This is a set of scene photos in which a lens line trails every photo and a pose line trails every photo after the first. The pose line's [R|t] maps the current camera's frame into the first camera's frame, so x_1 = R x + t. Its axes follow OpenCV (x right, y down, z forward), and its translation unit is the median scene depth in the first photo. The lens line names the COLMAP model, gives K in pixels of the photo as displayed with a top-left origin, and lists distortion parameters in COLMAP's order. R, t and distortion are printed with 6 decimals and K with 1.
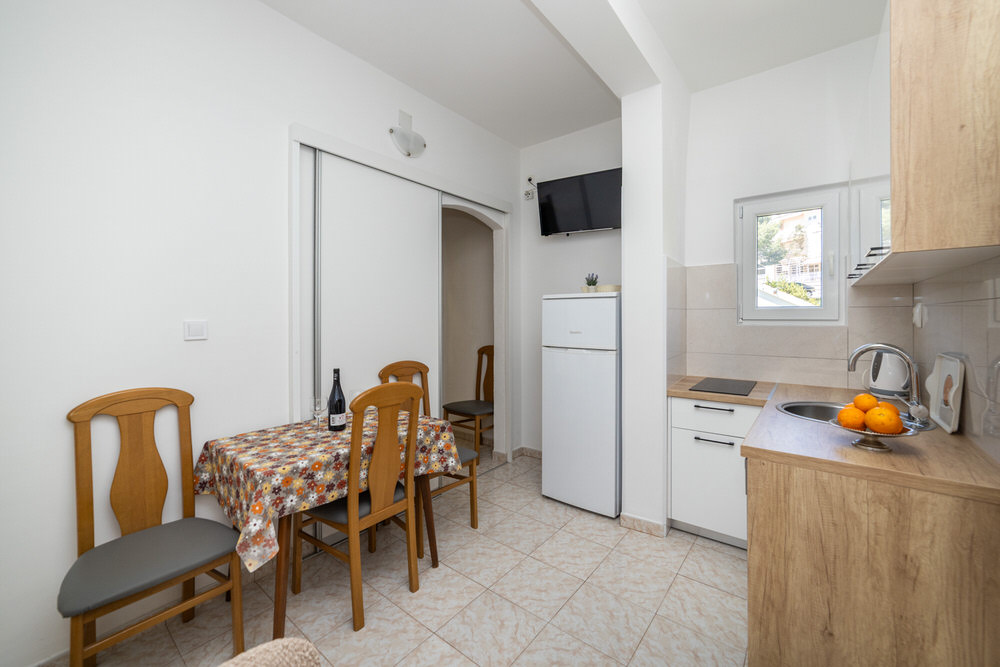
lens RADIAL K [[401.1, 0, 499.4], [0, 401.1, 317.4], [0, 0, 1]] dist [-0.009614, 0.001361]
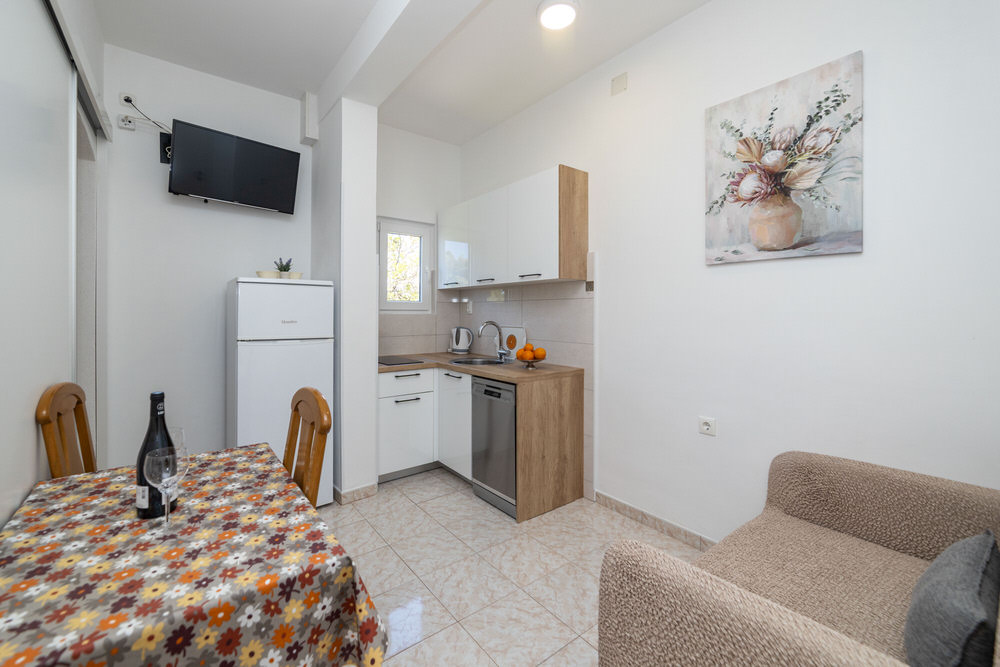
lens RADIAL K [[401.1, 0, 495.8], [0, 401.1, 313.2], [0, 0, 1]] dist [-0.009614, 0.001361]
pose [[0.238233, 0.002748, 0.971204, -0.648198], [0.001976, 0.999993, -0.003314, 0.023780], [-0.971206, 0.002708, 0.238225, 0.375342]]
